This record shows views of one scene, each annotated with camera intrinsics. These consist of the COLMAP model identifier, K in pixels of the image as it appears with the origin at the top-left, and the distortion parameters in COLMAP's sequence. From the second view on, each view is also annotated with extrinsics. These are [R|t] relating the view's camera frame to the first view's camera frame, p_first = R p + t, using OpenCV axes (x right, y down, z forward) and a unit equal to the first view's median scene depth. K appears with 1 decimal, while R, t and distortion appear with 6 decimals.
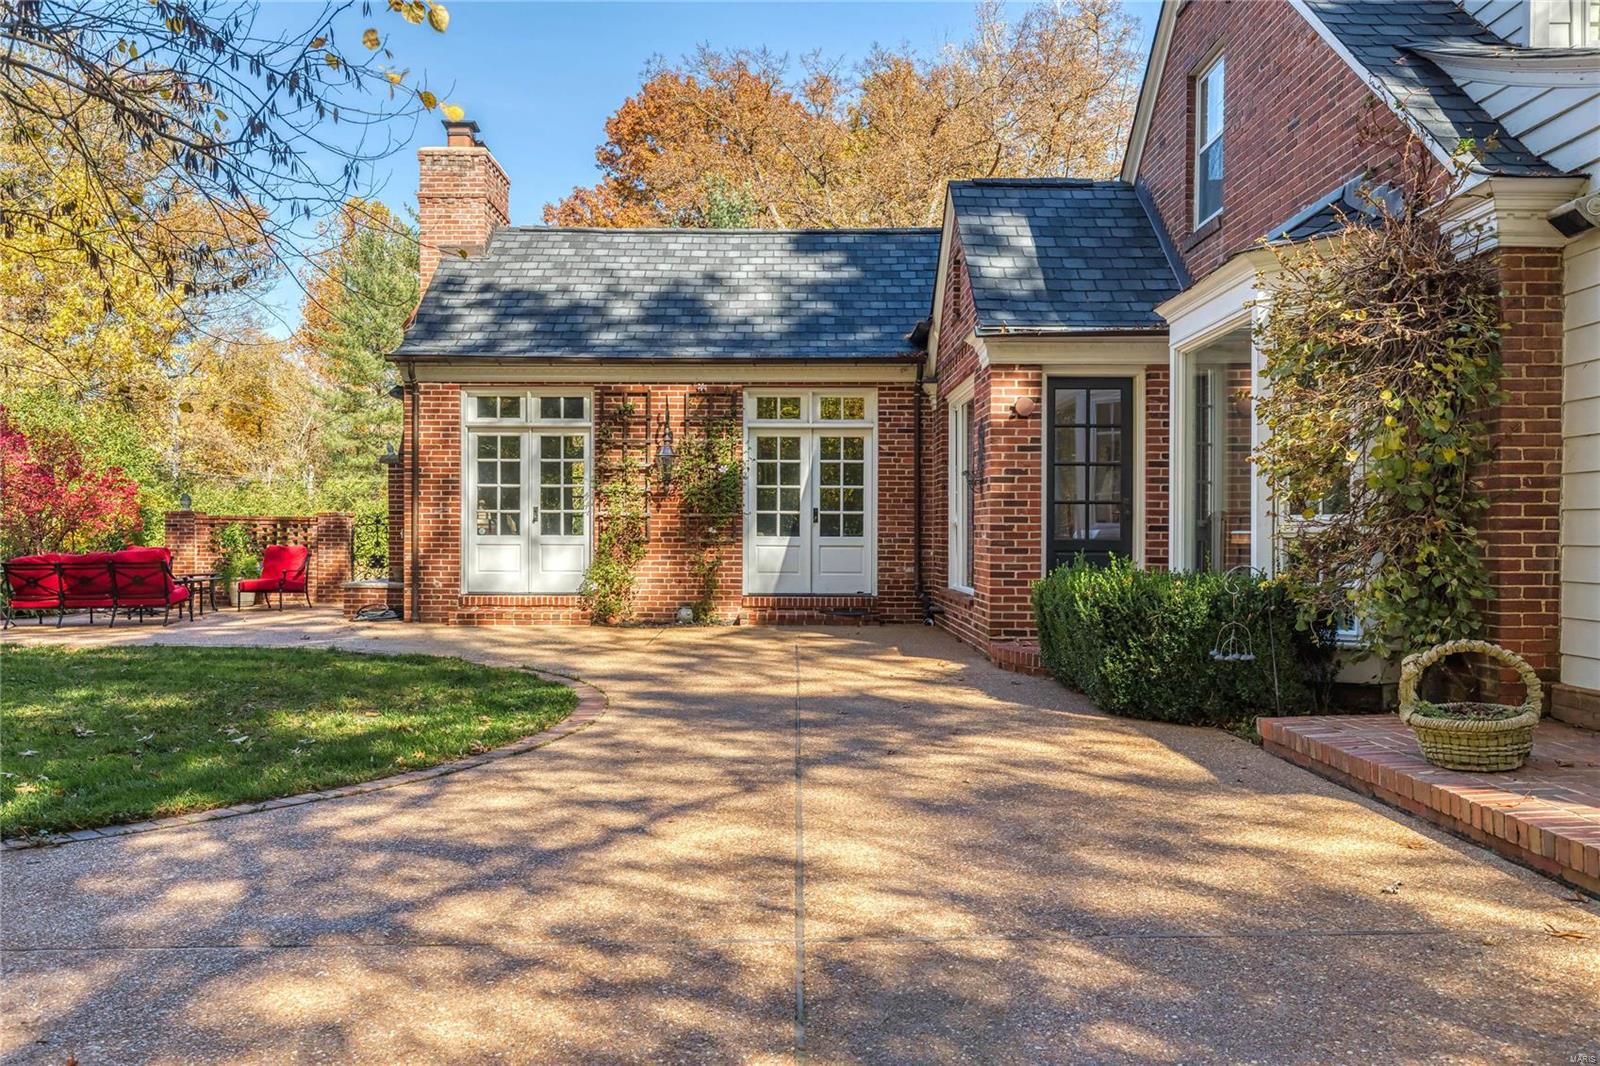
lens RADIAL K [[1232.0, 0, 803.1], [0, 1232.0, 536.1], [0, 0, 1]] dist [0.007721, -0.000285]
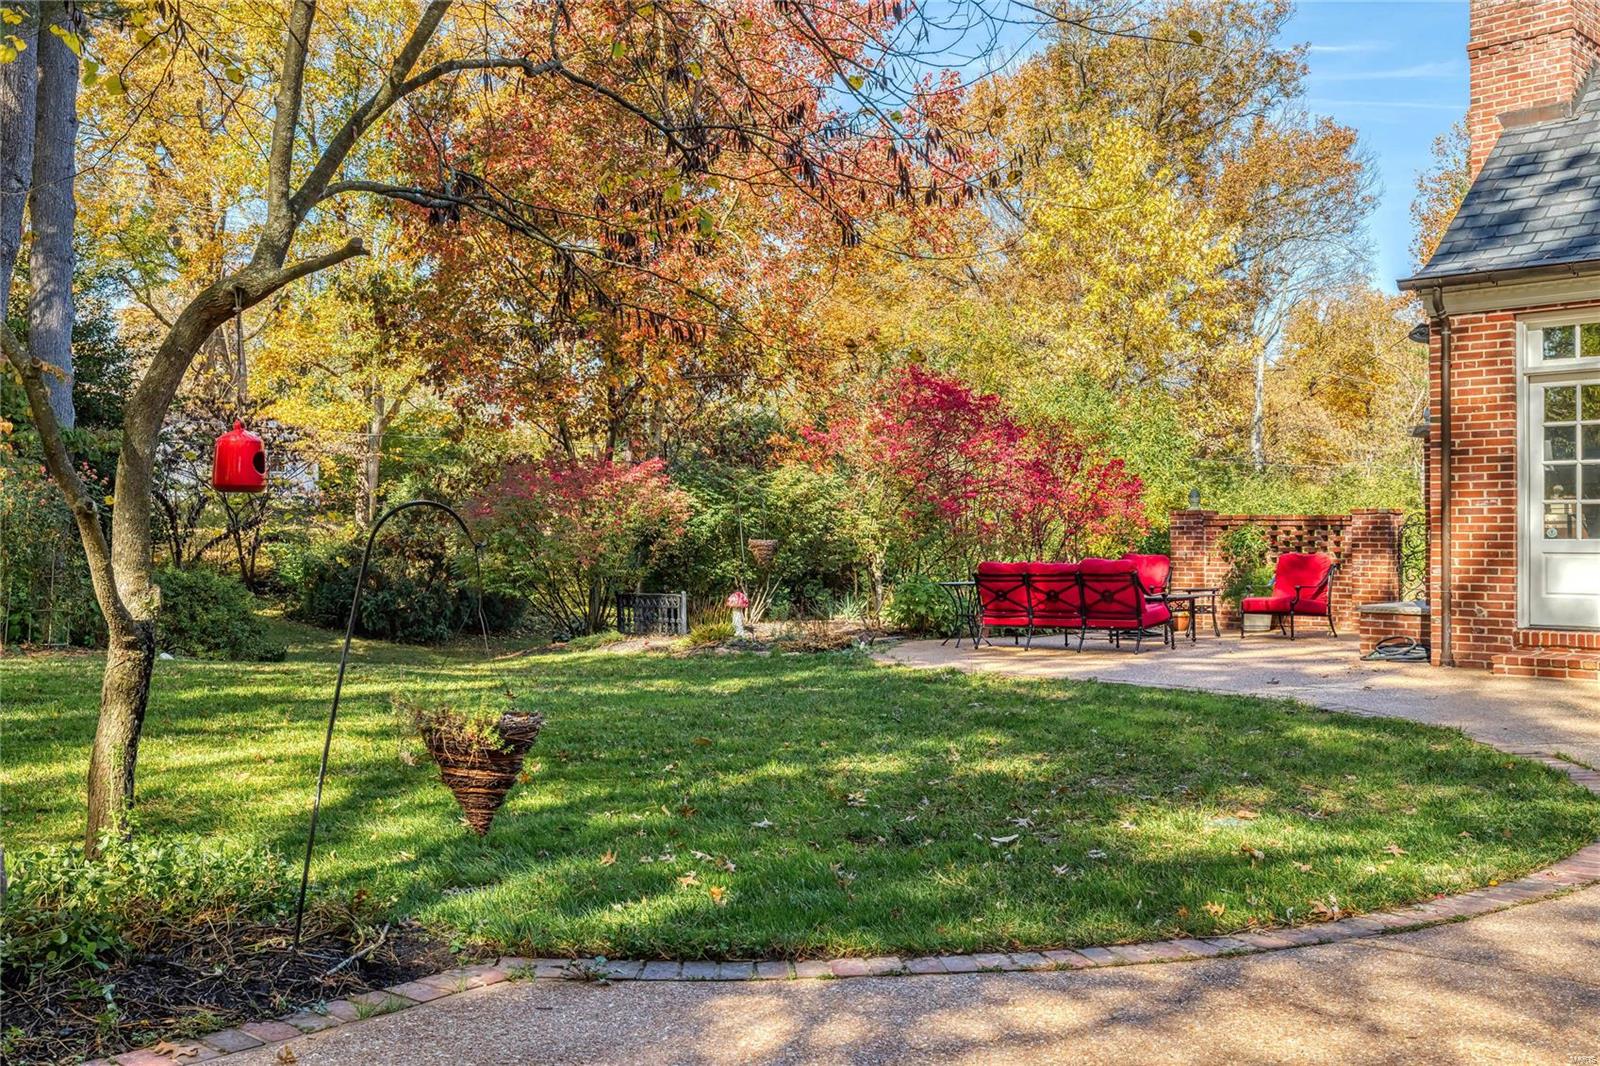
lens RADIAL K [[1563.5, 0, 797.1], [0, 1563.5, 530.8], [0, 0, 1]] dist [0.009869, 0.000000]
pose [[0.721148, -0.009028, -0.692722, 0.023894], [0.004940, 0.999957, -0.007890, -0.000337], [0.692763, 0.002268, 0.721162, 0.107431]]
